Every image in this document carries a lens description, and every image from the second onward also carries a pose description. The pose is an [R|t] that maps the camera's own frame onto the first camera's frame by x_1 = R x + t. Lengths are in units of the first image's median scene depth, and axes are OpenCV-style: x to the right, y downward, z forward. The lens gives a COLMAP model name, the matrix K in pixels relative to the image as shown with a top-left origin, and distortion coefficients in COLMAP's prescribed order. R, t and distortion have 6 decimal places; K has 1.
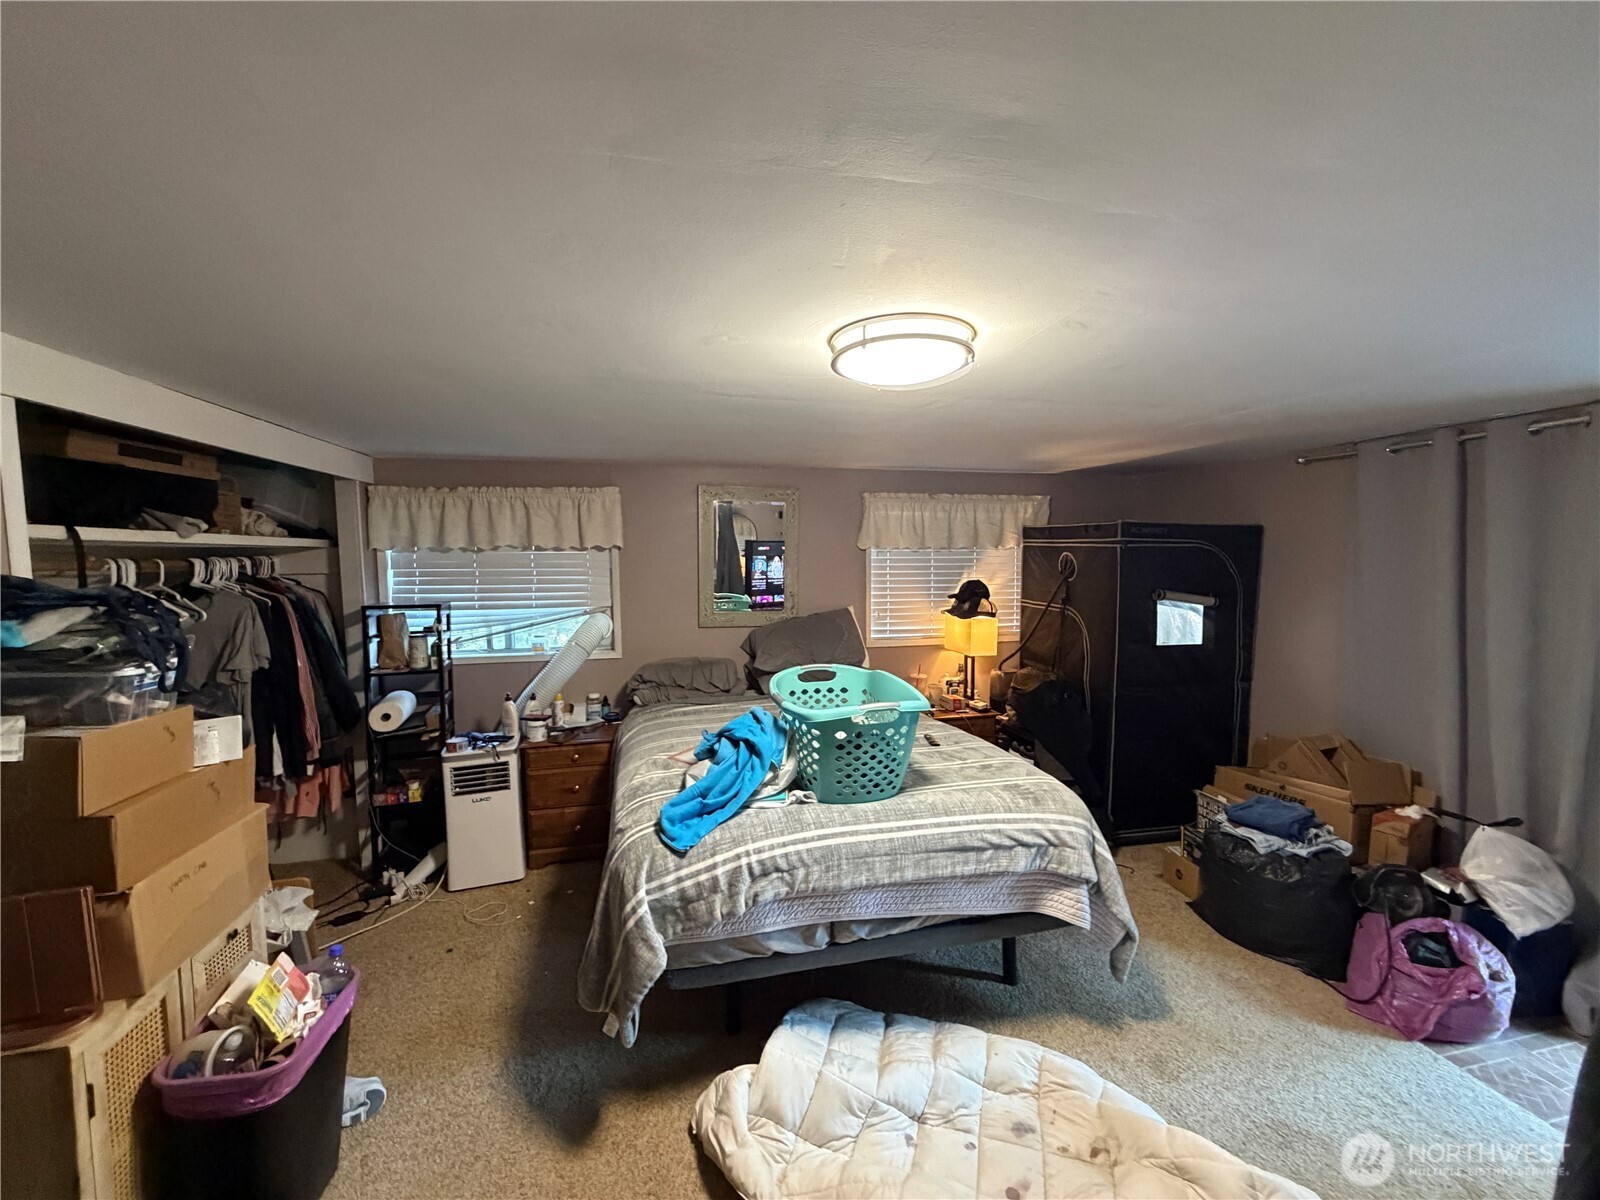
lens RADIAL K [[638.2, 0, 795.6], [0, 638.2, 599.6], [0, 0, 1]] dist [-0.000014, 0.000200]
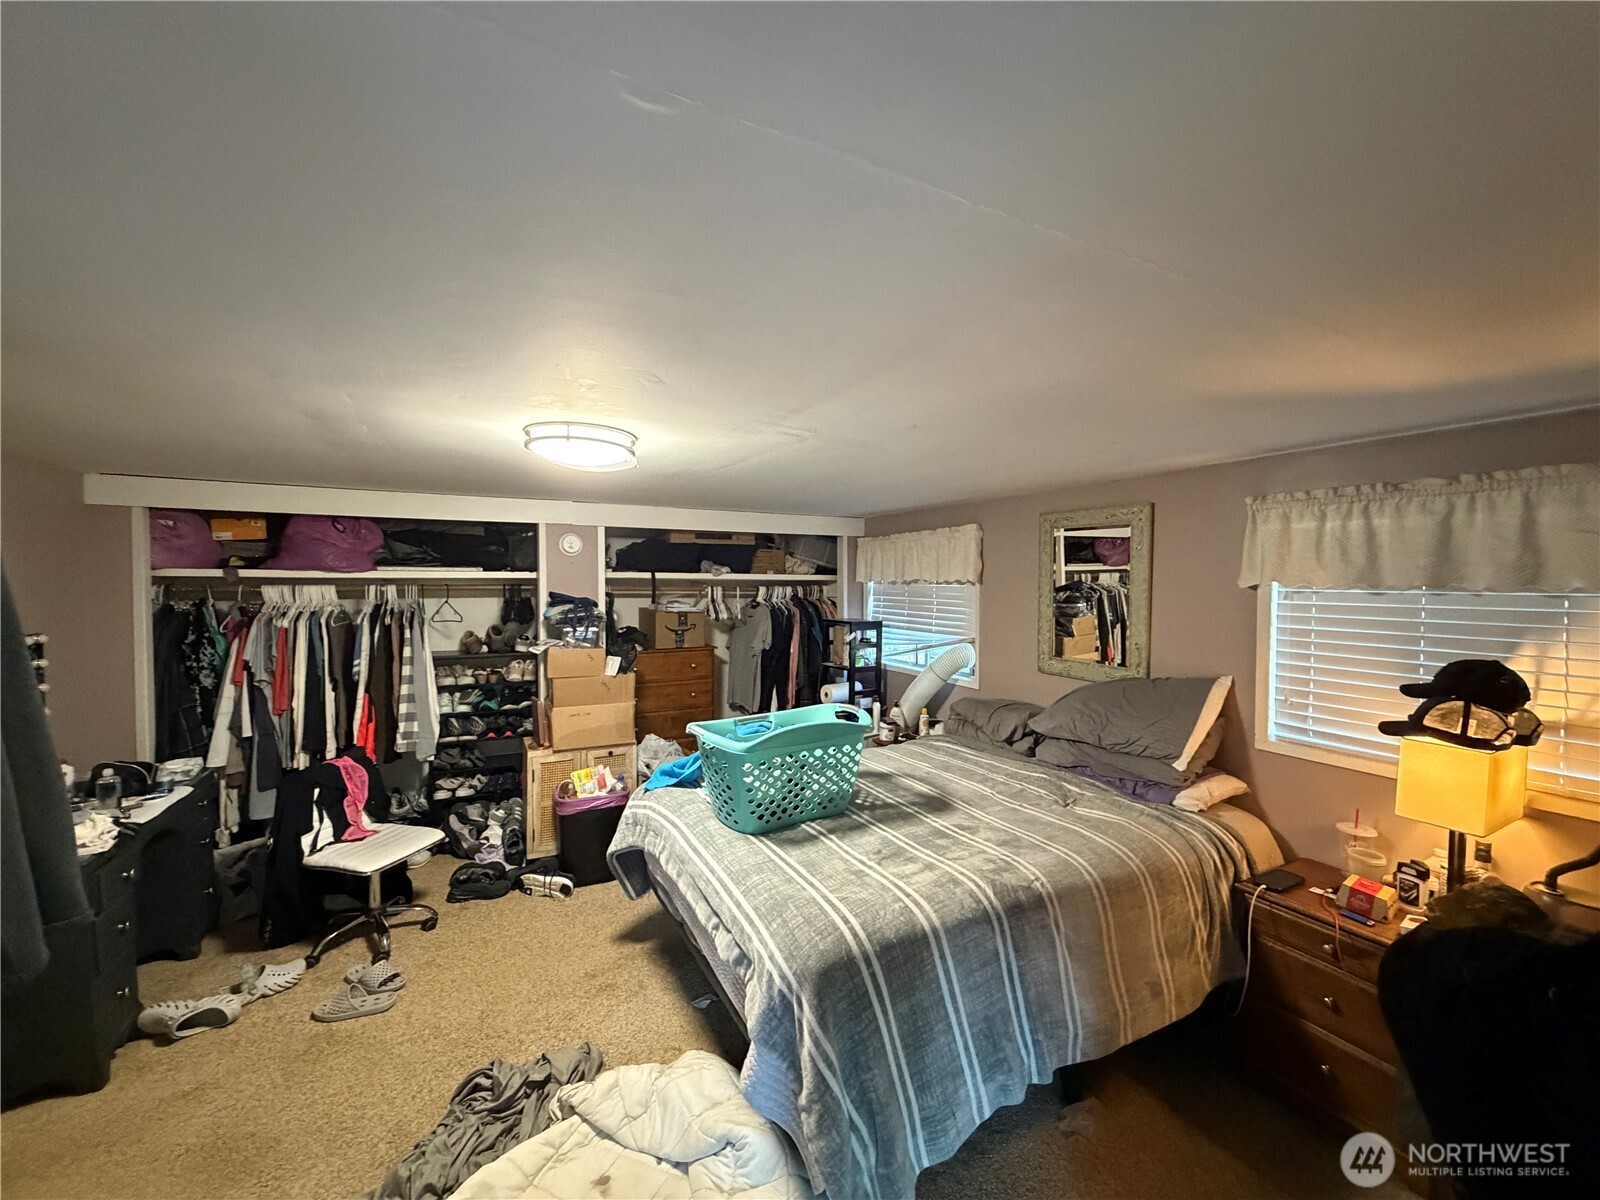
lens RADIAL K [[638.2, 0, 795.6], [0, 638.2, 599.6], [0, 0, 1]] dist [-0.000014, 0.000200]
pose [[0.250031, 0.035437, -0.967589, 0.767065], [-0.078157, 0.996808, 0.016311, -0.055389], [0.965078, 0.071545, 0.252002, 0.540075]]
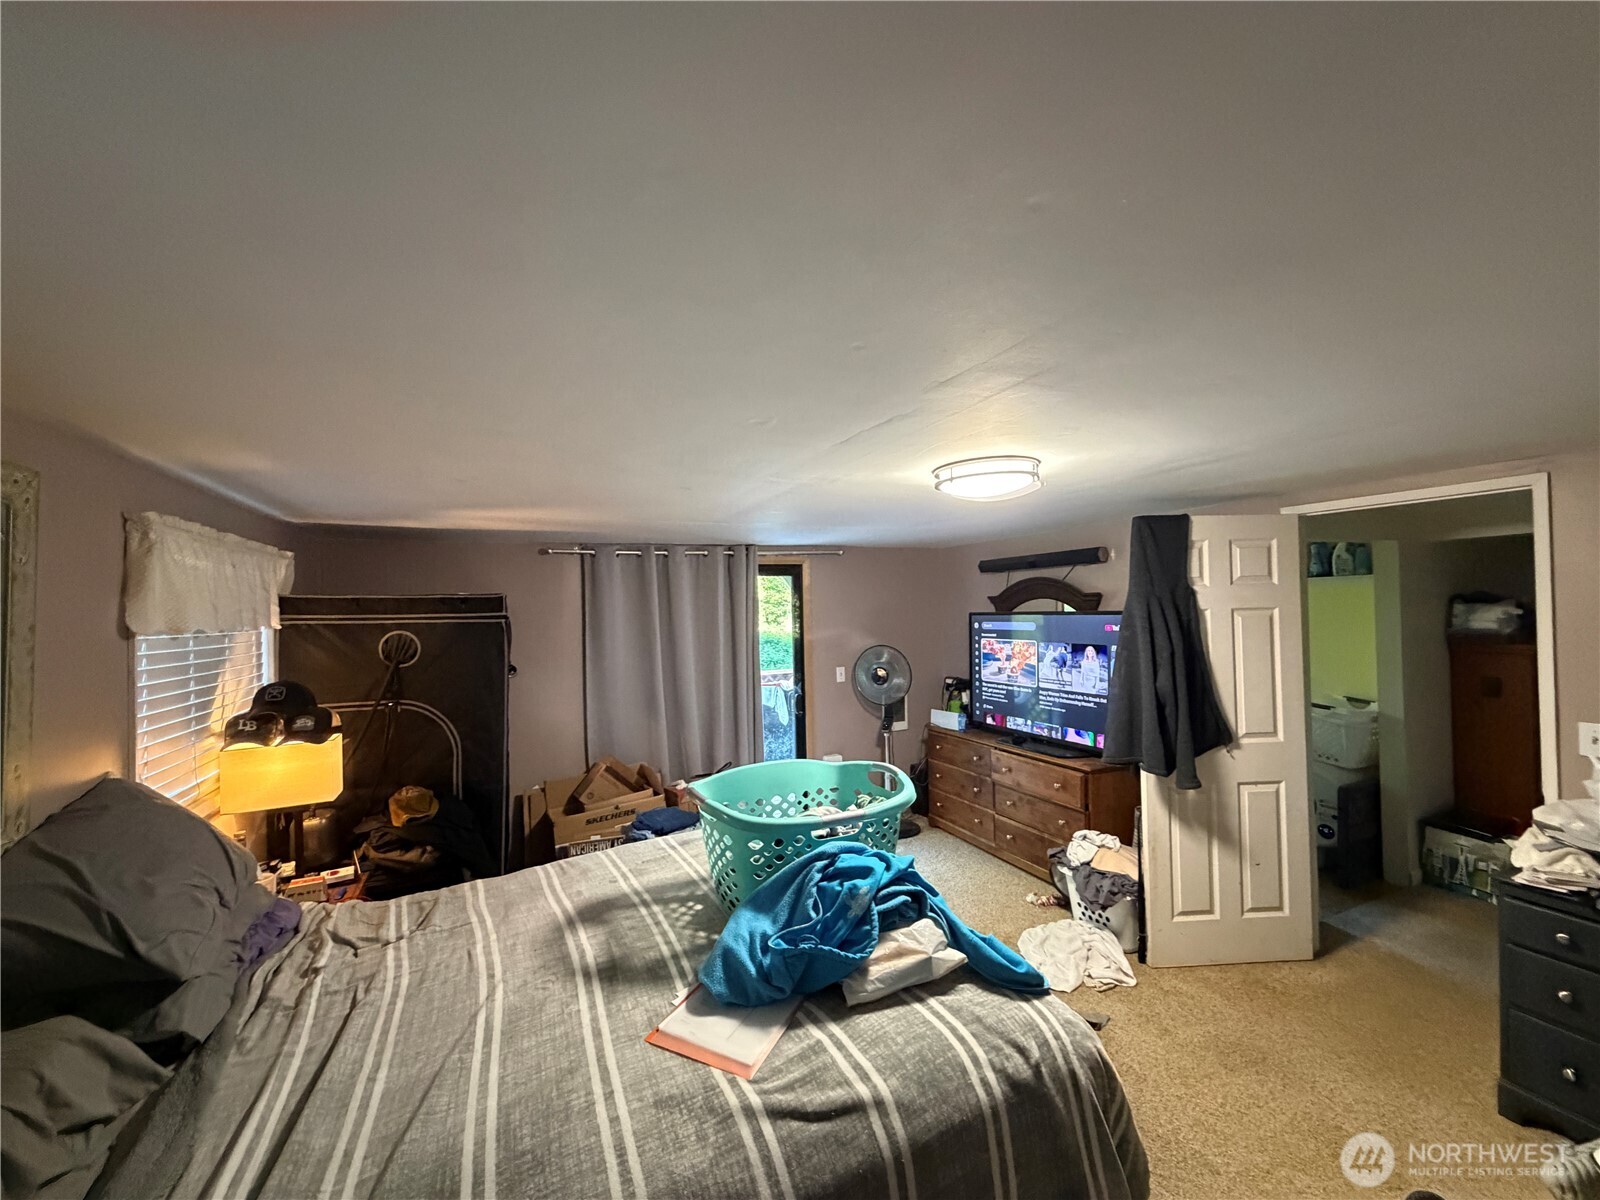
lens RADIAL K [[639.1, 0, 796.2], [0, 639.1, 599.1], [0, 0, 1]] dist [0.001105, -0.000024]
pose [[-0.204416, 0.025603, 0.978549, -0.539689], [0.098783, 0.995094, -0.005400, -0.073483], [-0.973887, 0.095560, -0.205942, 0.830110]]
